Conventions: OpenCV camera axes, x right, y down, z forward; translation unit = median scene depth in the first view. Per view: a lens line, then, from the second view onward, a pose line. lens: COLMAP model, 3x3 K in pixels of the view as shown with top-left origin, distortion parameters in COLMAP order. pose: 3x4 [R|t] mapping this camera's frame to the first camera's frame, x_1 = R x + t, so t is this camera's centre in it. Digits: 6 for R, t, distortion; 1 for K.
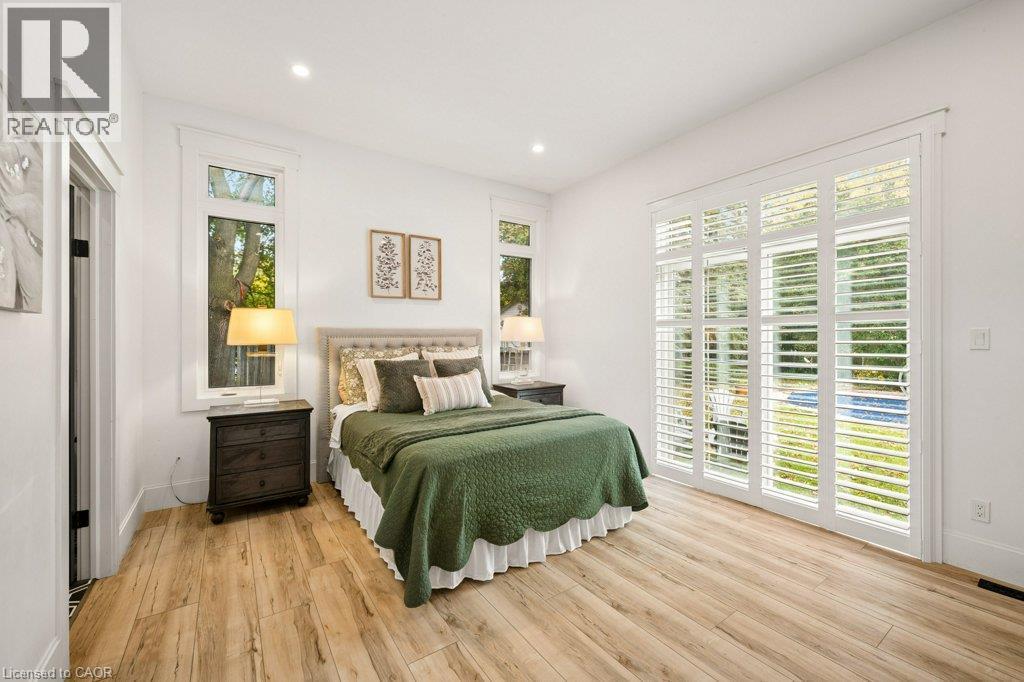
lens RADIAL K [[411.0, 0, 512.0], [0, 411.0, 341.0], [0, 0, 1]] dist [-0.000192, 0.000100]
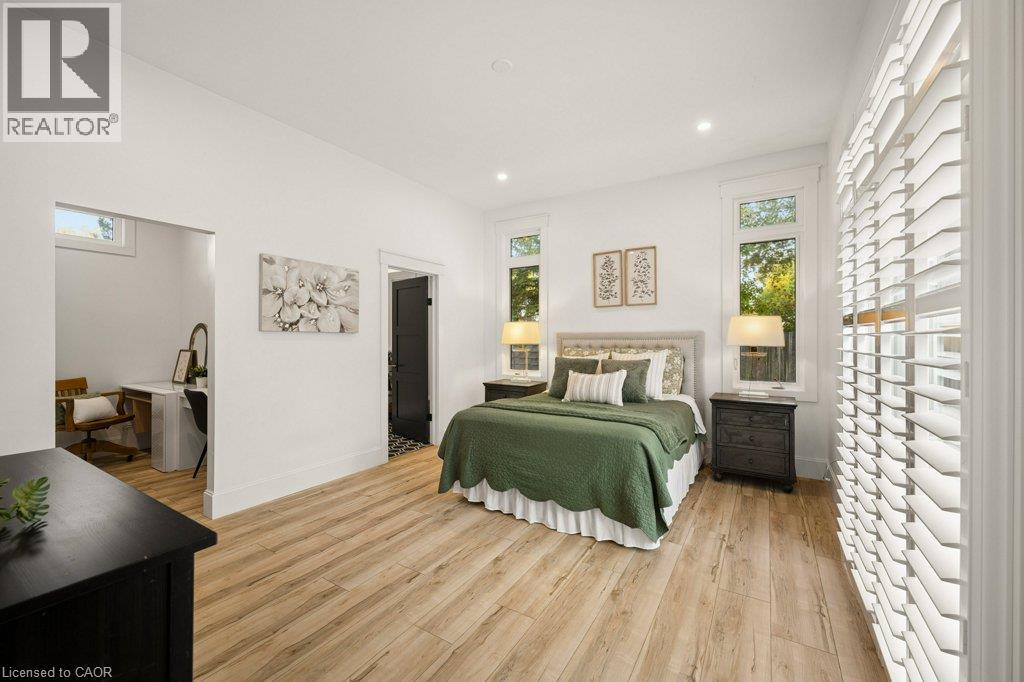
lens RADIAL K [[411.0, 0, 512.0], [0, 411.0, 341.0], [0, 0, 1]] dist [-0.000192, 0.000100]
pose [[0.395693, 0.008478, -0.918344, 0.787652], [-0.007703, 0.999953, 0.005912, -0.011636], [0.918351, 0.004735, 0.395739, 0.304988]]
